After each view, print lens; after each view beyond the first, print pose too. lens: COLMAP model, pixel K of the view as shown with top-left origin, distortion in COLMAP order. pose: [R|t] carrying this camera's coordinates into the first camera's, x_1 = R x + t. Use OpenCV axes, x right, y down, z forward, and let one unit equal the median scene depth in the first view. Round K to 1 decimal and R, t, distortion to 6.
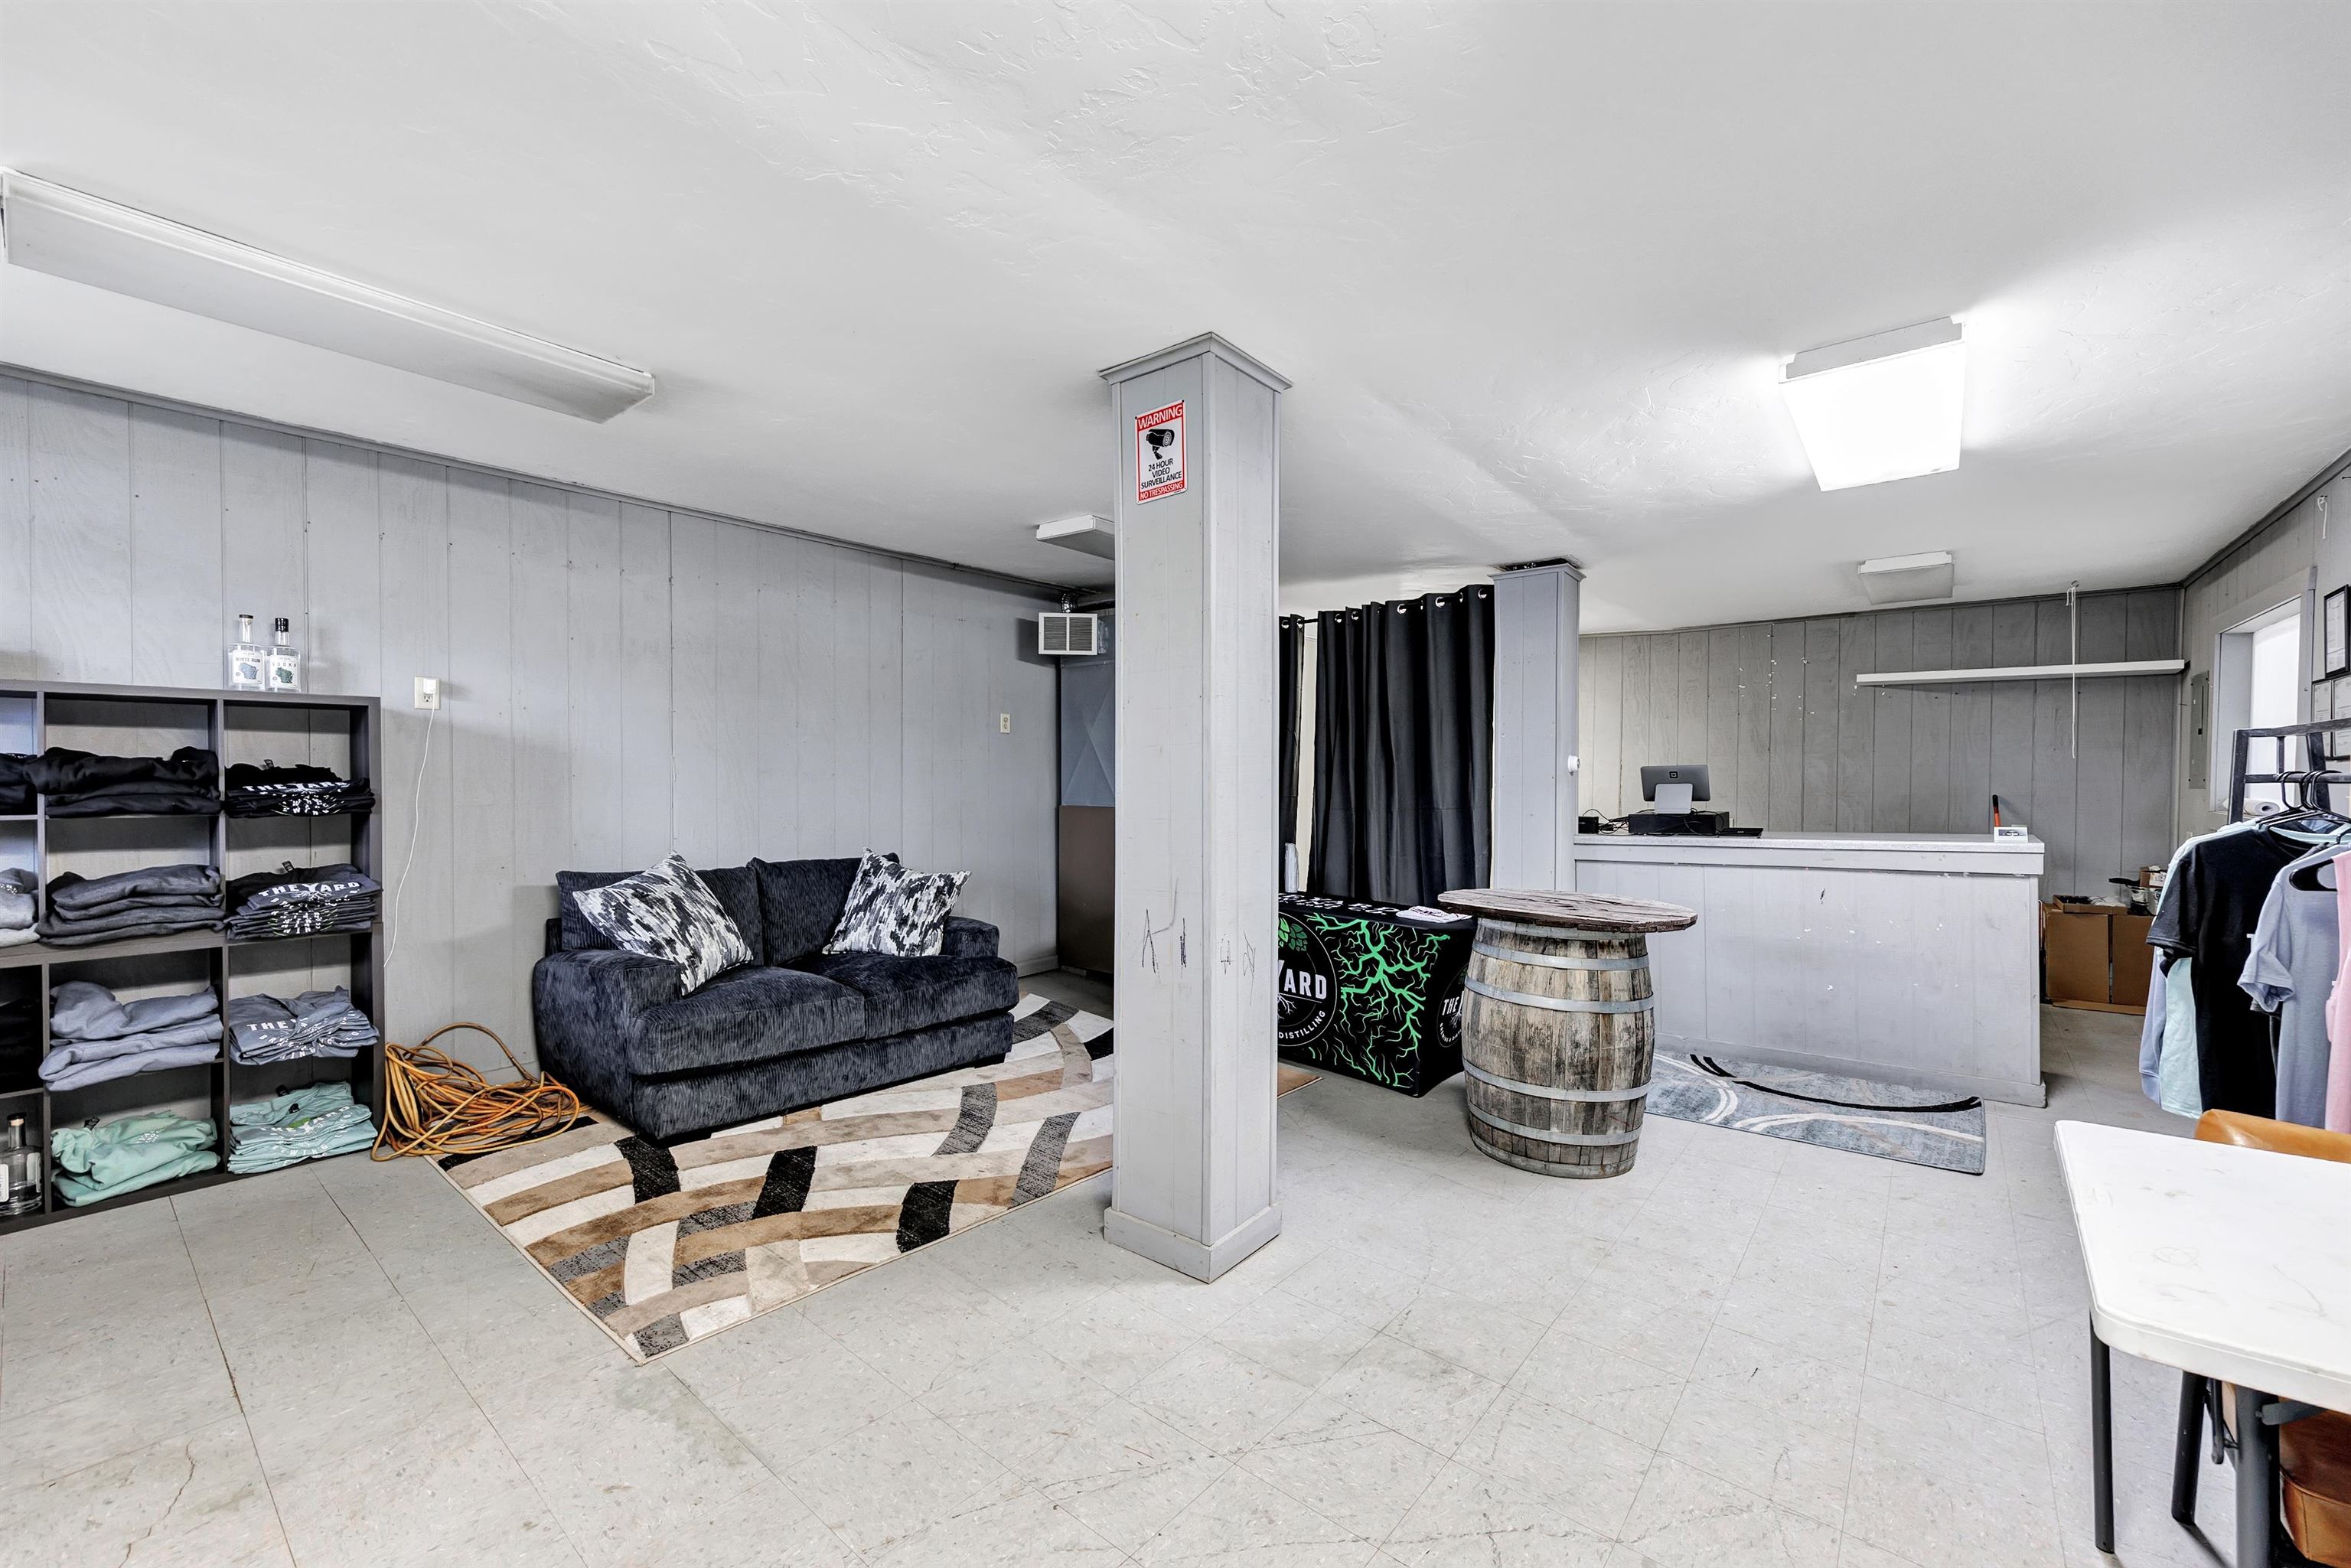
lens RADIAL K [[942.3, 0, 1167.3], [0, 942.3, 784.2], [0, 0, 1]] dist [0.000578, 0.001018]
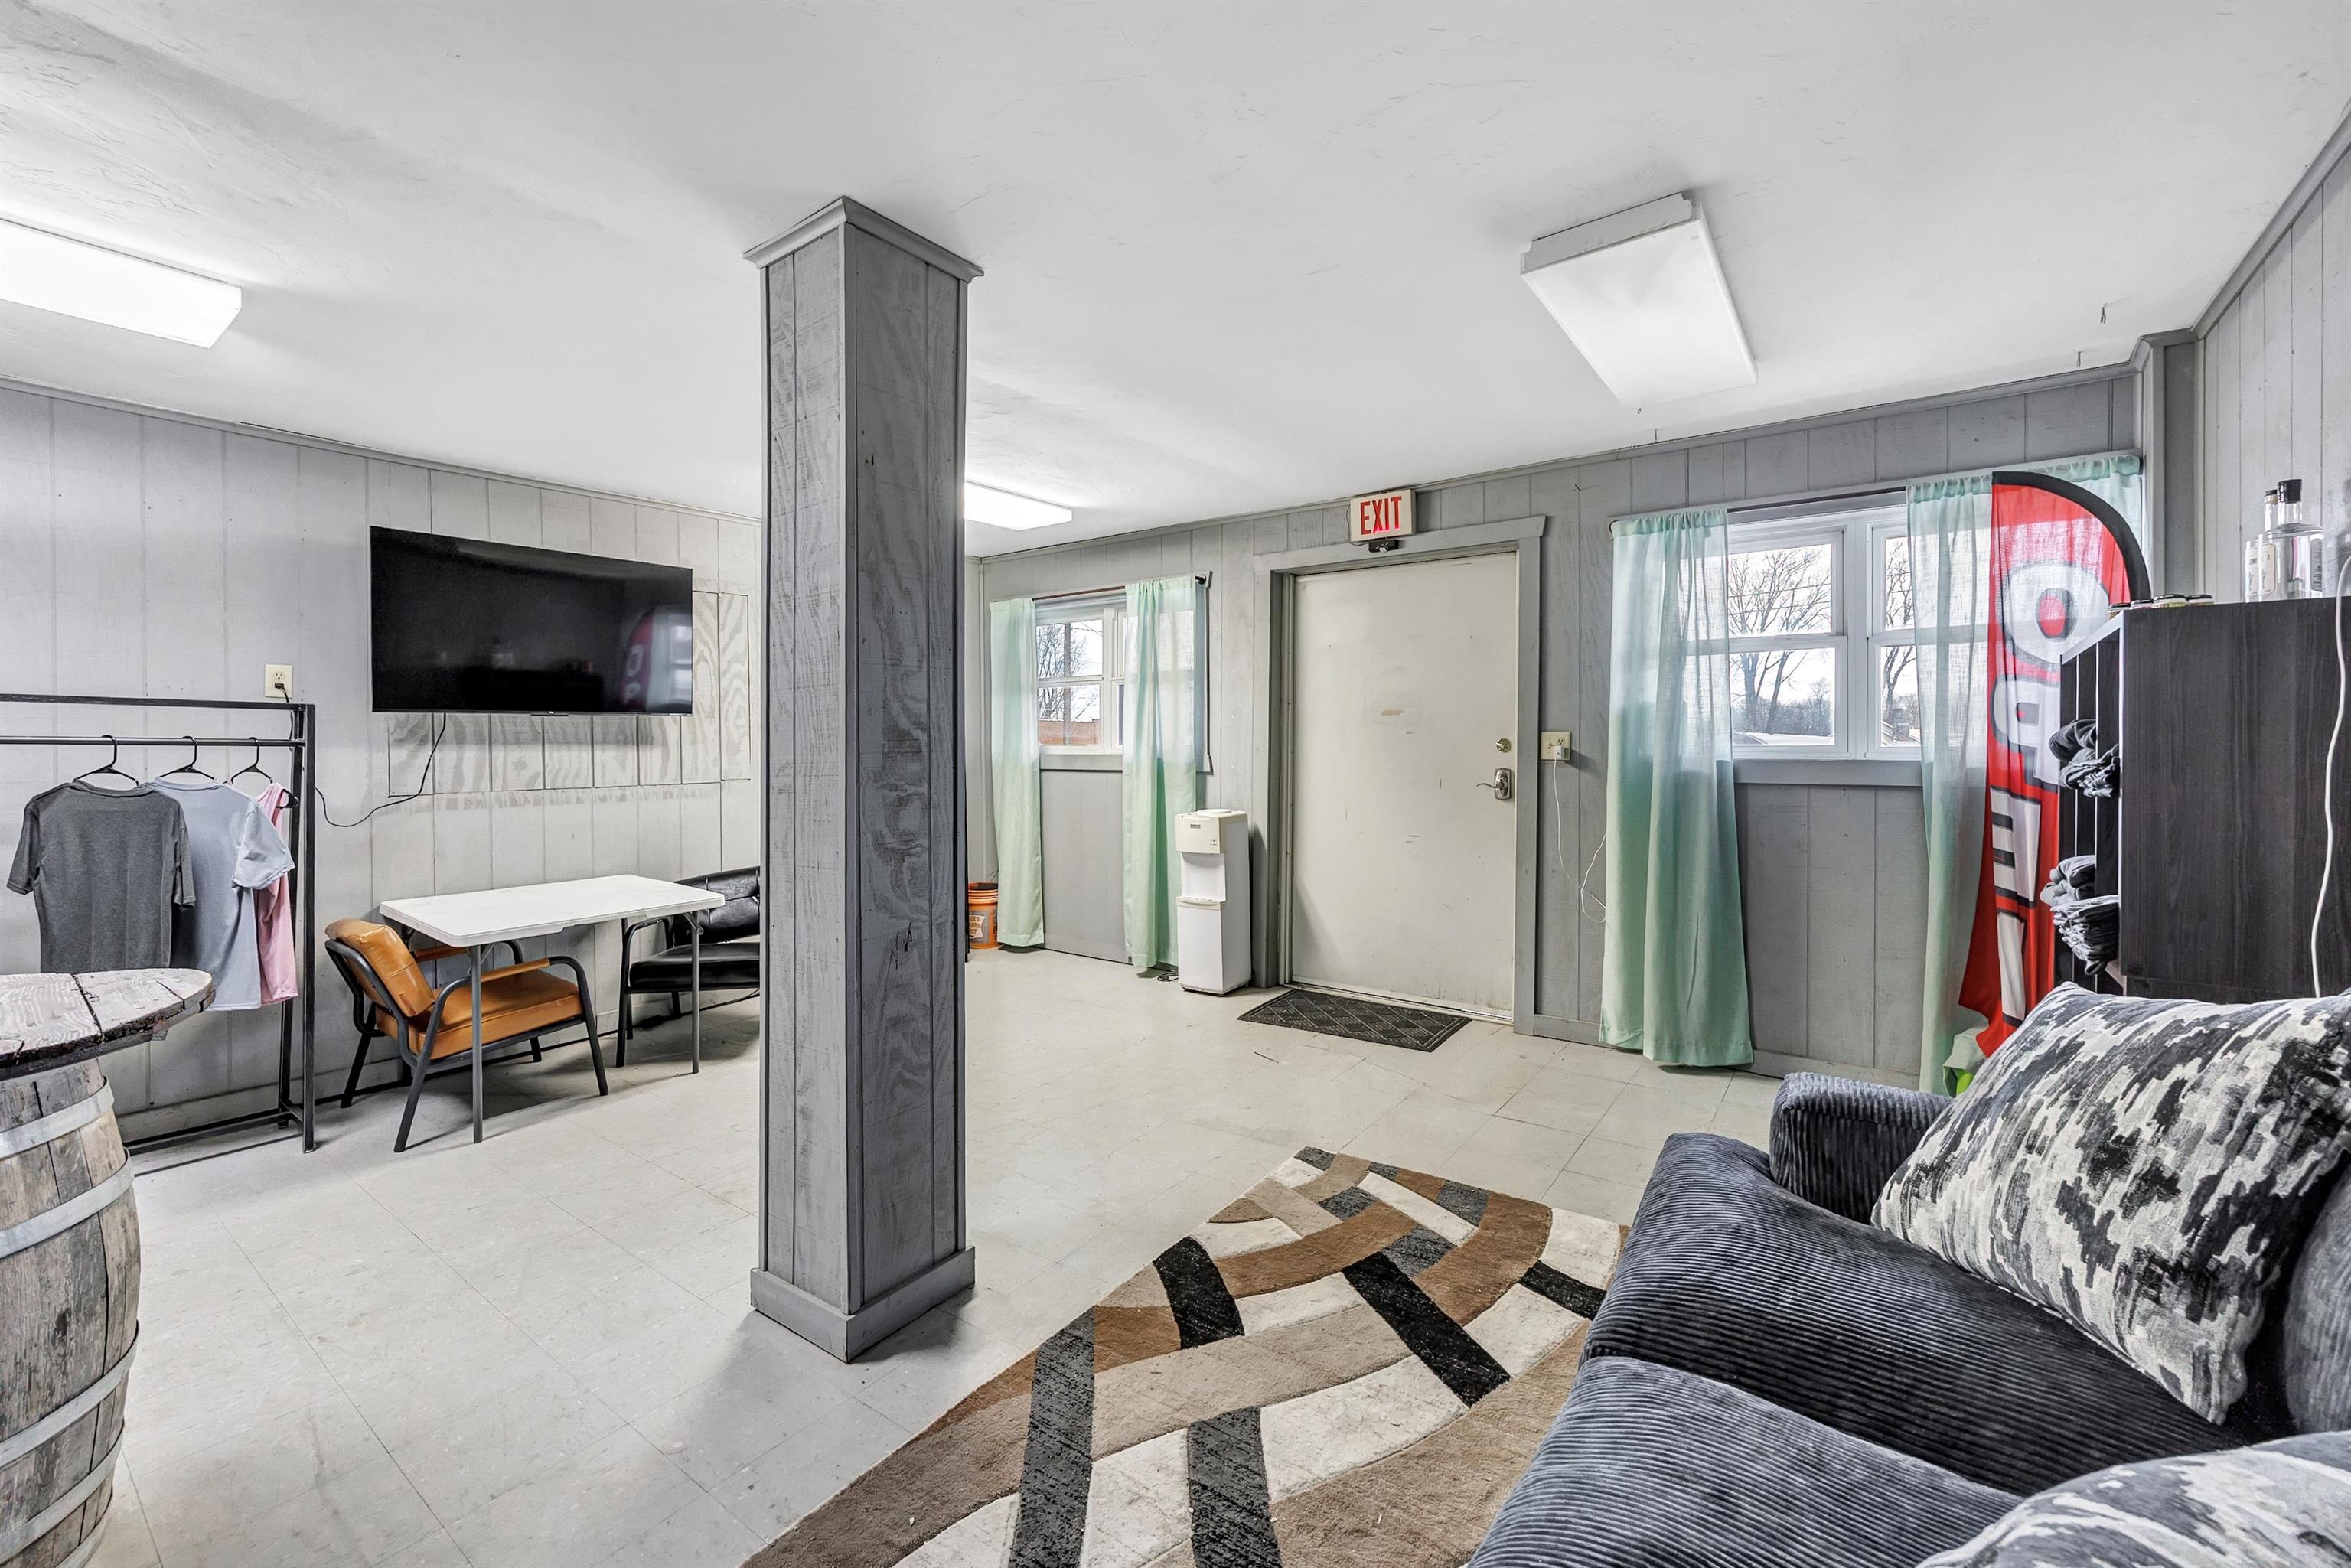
lens RADIAL K [[942.3, 0, 1183.6], [0, 942.3, 763.2], [0, 0, 1]] dist [0.000578, 0.001018]
pose [[-0.997350, -0.000632, -0.072750, -0.111275], [-0.001703, 0.999891, 0.014660, -0.001097], [0.072733, 0.014746, -0.997242, 1.045493]]
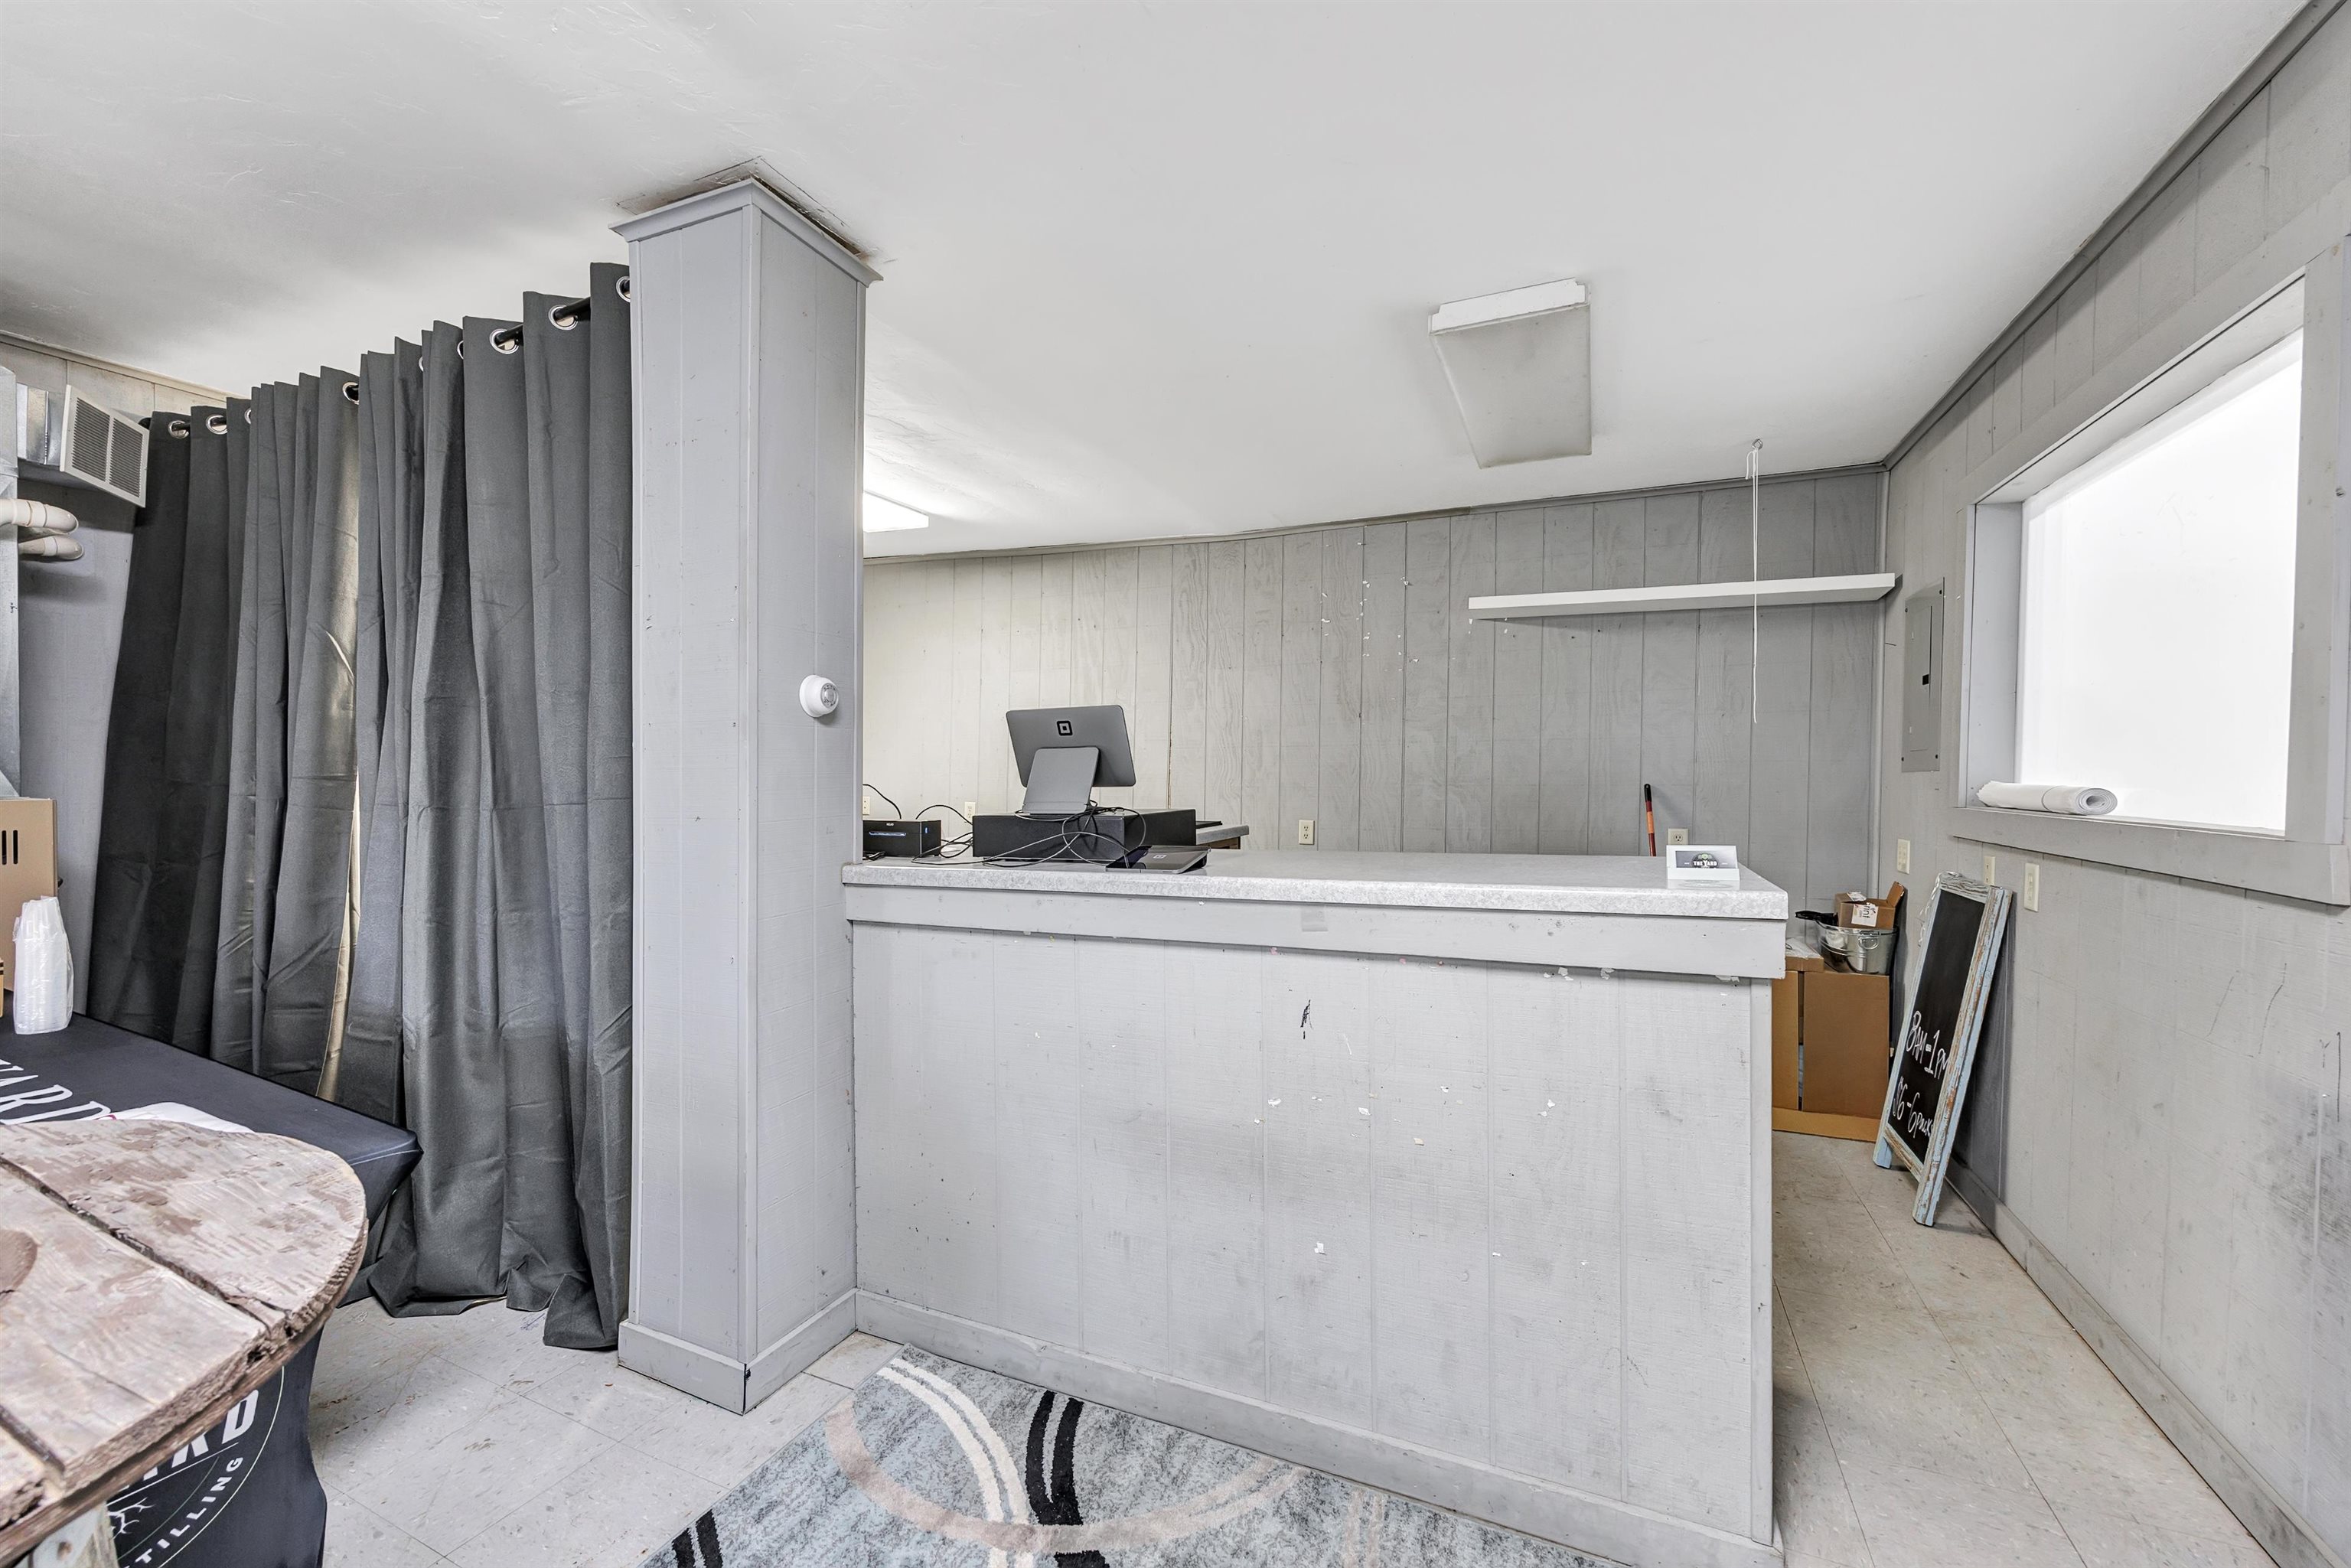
lens RADIAL K [[942.3, 0, 1162.2], [0, 942.3, 782.5], [0, 0, 1]] dist [0.000578, 0.001018]
pose [[0.966904, 0.005397, 0.255085, 0.476633], [-0.005288, 0.999985, -0.001115, 0.016949], [-0.255087, -0.000270, 0.966918, 0.561294]]
